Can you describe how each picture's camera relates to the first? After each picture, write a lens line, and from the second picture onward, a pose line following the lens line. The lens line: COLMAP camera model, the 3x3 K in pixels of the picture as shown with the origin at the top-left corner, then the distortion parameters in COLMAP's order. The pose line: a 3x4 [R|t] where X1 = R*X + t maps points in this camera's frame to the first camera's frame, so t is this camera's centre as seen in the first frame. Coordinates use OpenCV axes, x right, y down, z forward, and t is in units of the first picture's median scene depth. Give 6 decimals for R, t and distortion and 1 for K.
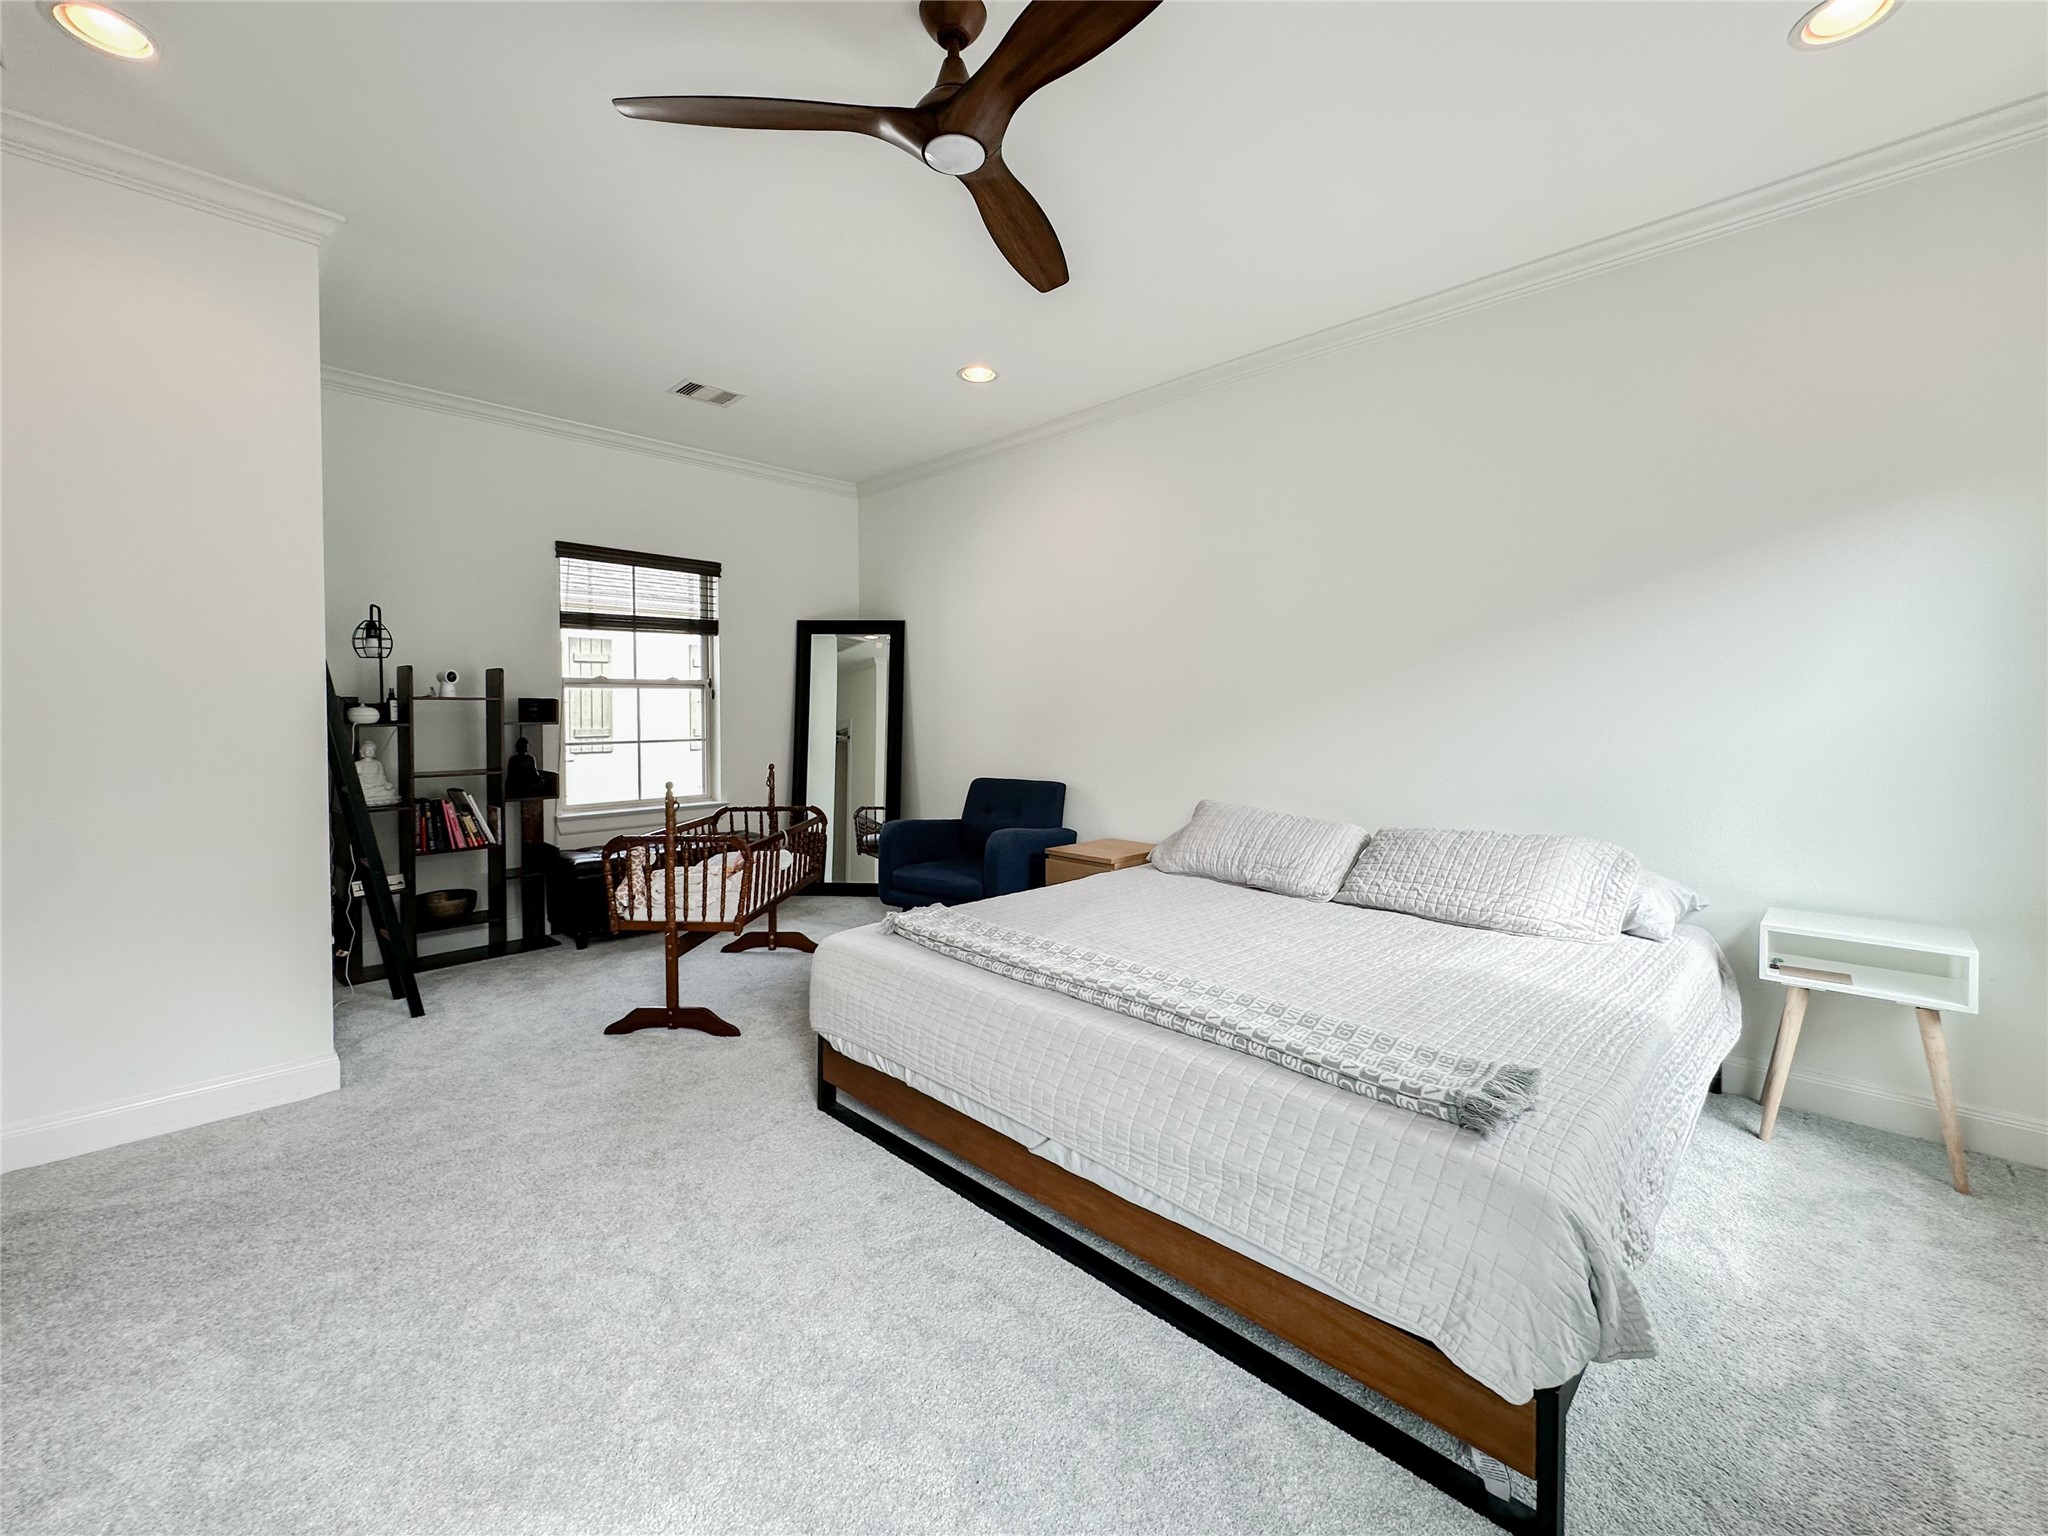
lens RADIAL K [[843.4, 0, 1029.6], [0, 843.4, 732.8], [0, 0, 1]] dist [0.000393, 0.000140]
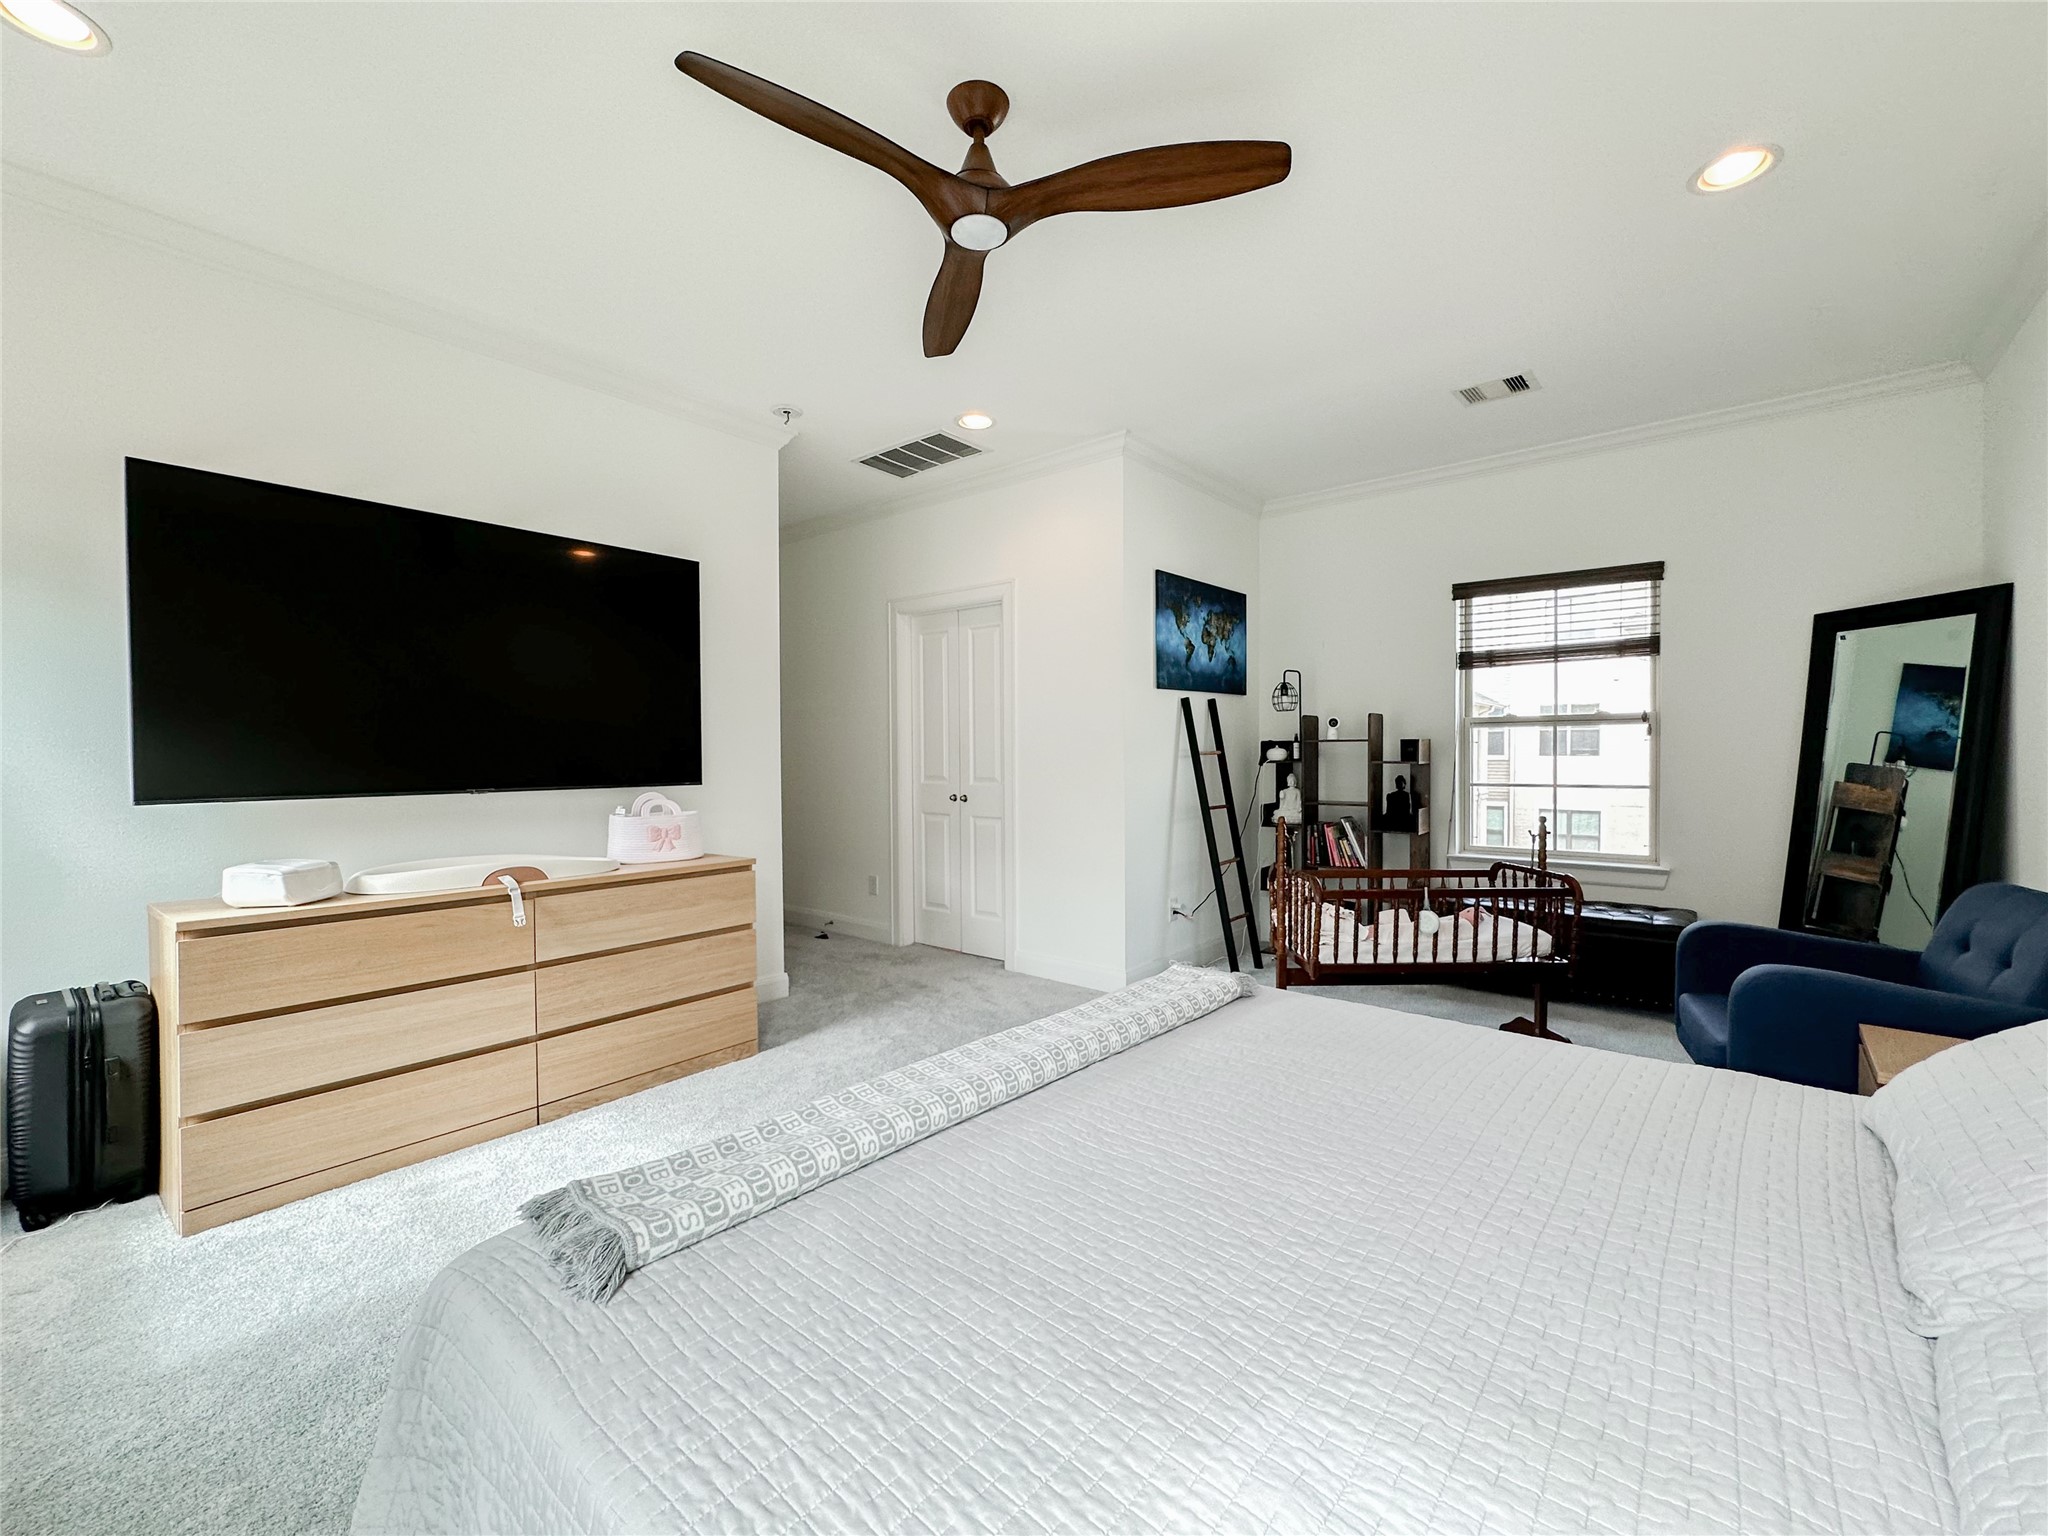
lens RADIAL K [[843.8, 0, 1032.6], [0, 843.8, 762.1], [0, 0, 1]] dist [-0.001132, 0.000299]
pose [[0.078337, 0.010185, -0.996875, 0.414479], [-0.027963, 0.999577, 0.008015, -0.006685], [0.996535, 0.027248, 0.078588, 0.412272]]
